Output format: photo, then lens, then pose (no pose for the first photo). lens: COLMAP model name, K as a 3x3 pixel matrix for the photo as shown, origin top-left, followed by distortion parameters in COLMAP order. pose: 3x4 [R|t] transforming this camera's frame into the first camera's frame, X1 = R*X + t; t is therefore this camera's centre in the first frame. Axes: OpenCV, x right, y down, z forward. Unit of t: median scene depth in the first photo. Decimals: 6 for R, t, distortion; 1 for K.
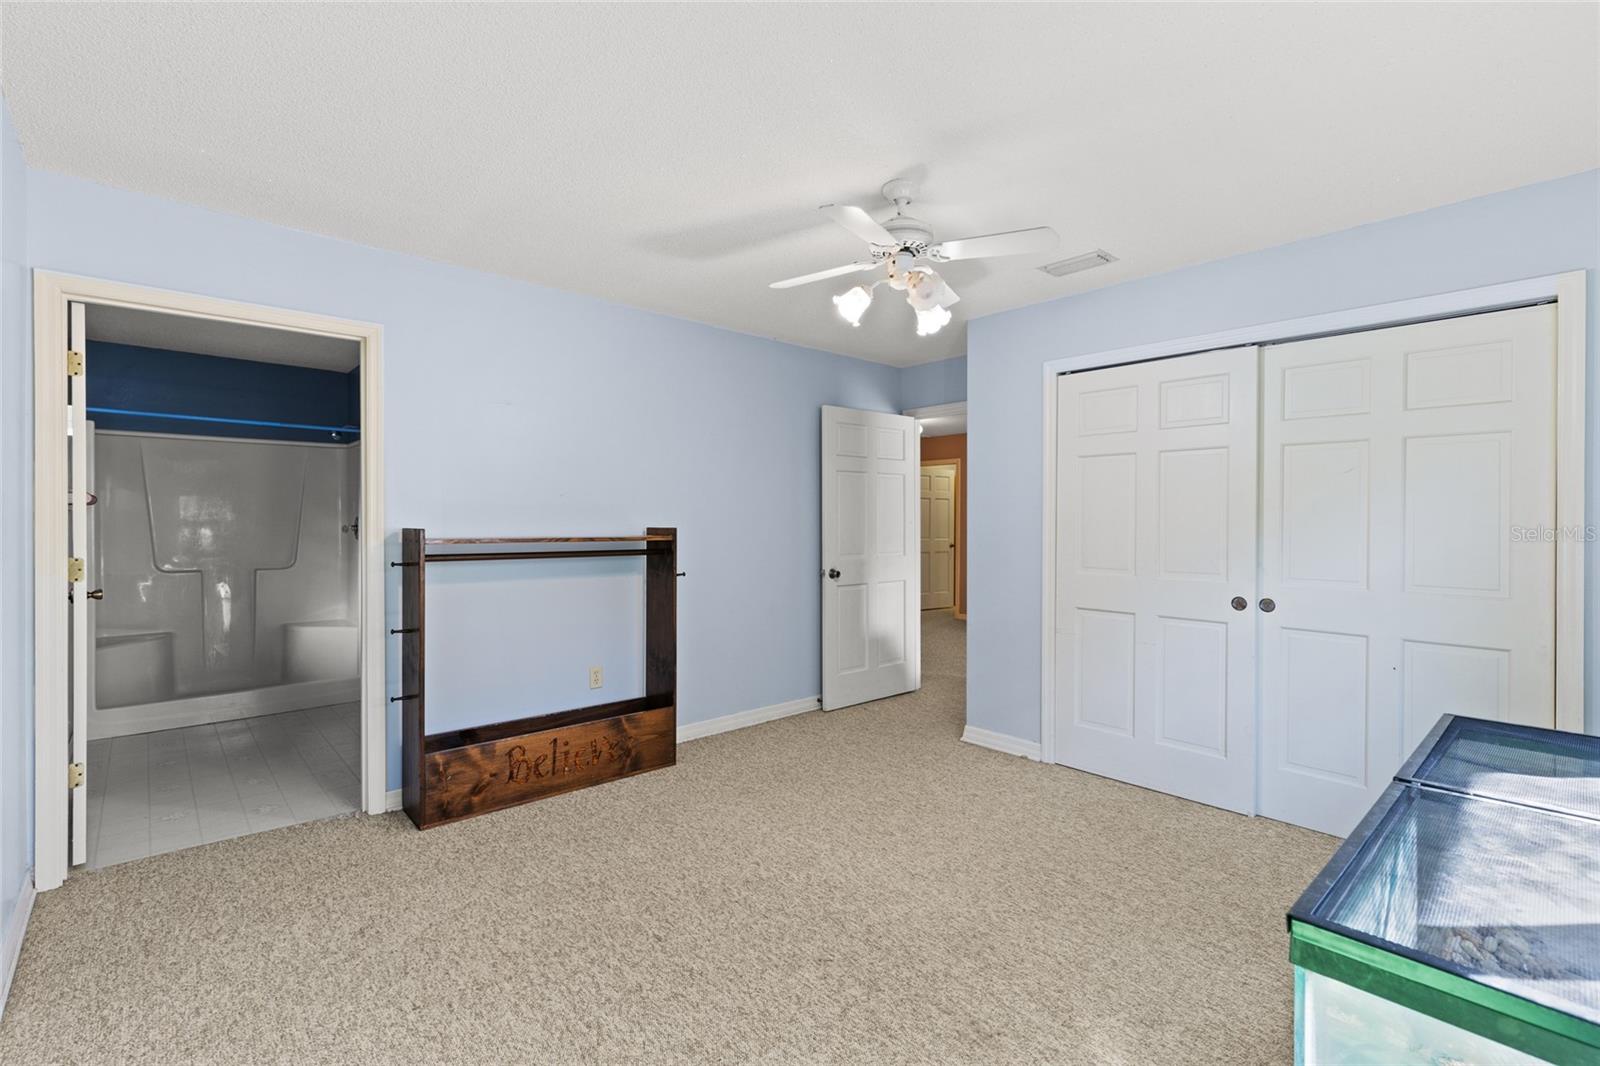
lens RADIAL K [[723.6, 0, 800.0], [0, 723.6, 533.0], [0, 0, 1]] dist [0.009193, -0.000210]
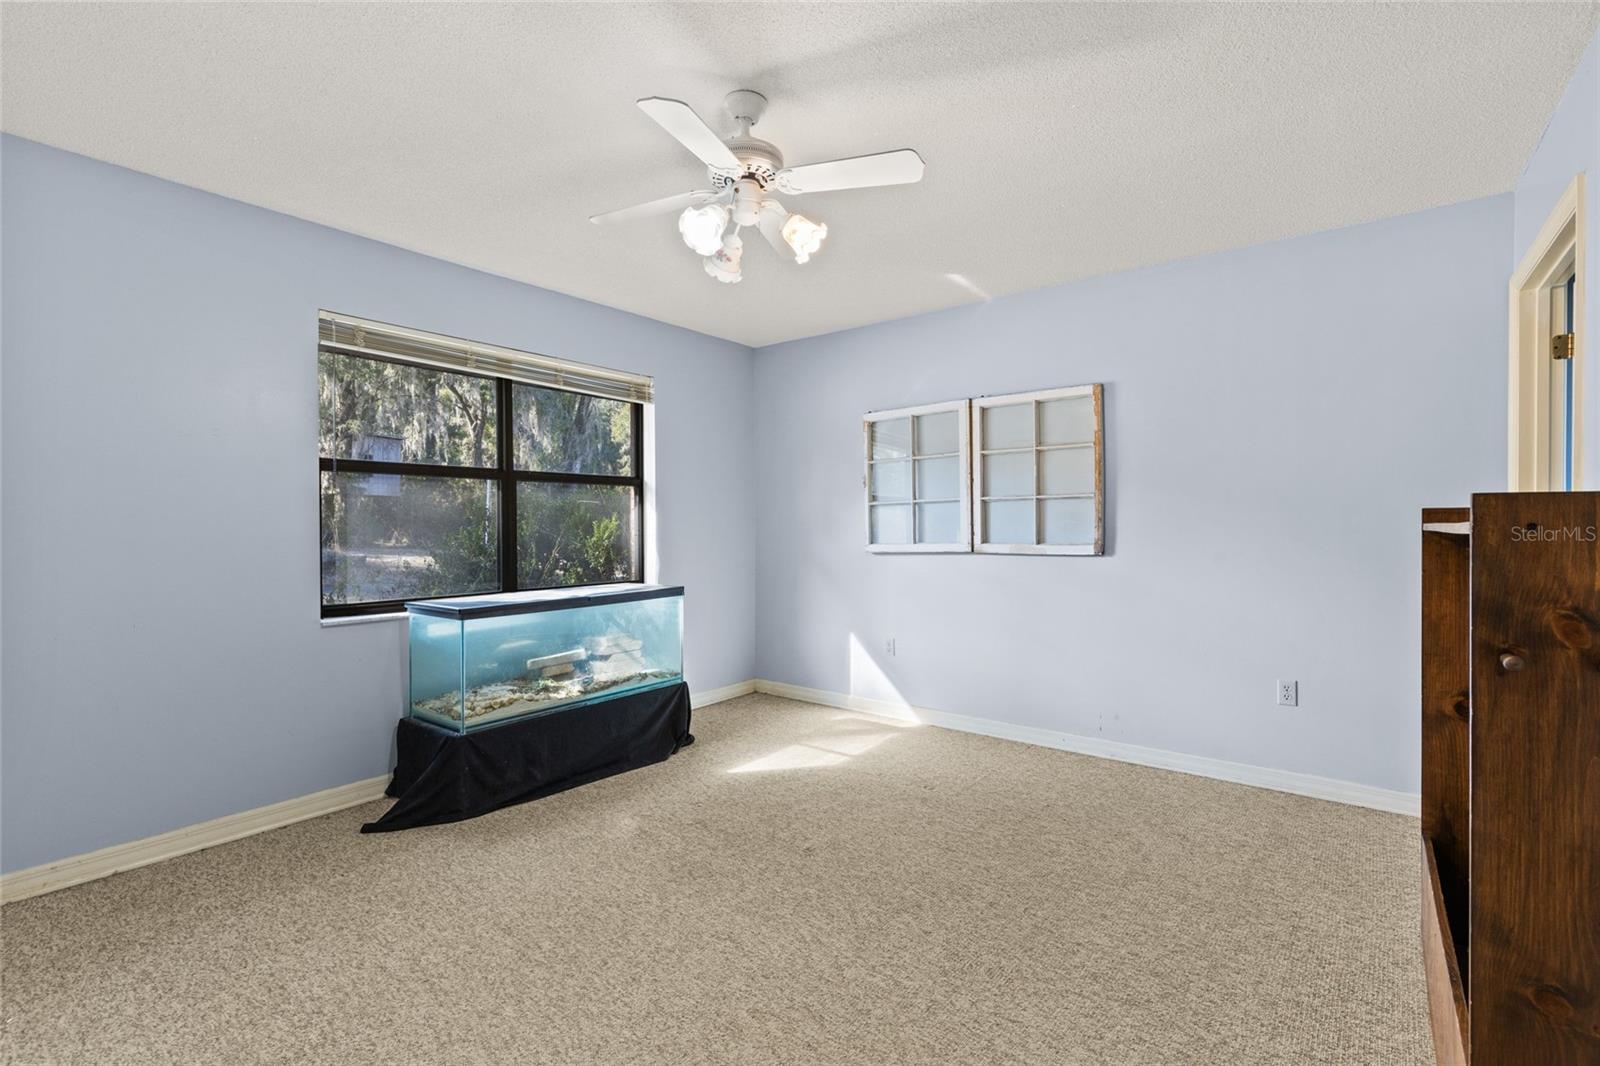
lens RADIAL K [[723.6, 0, 800.0], [0, 723.6, 533.0], [0, 0, 1]] dist [0.009193, -0.000210]
pose [[-0.984559, -0.002537, -0.175034, 0.234264], [-0.006661, 0.999714, 0.022977, 0.006286], [0.174925, 0.023788, -0.984294, 1.906592]]
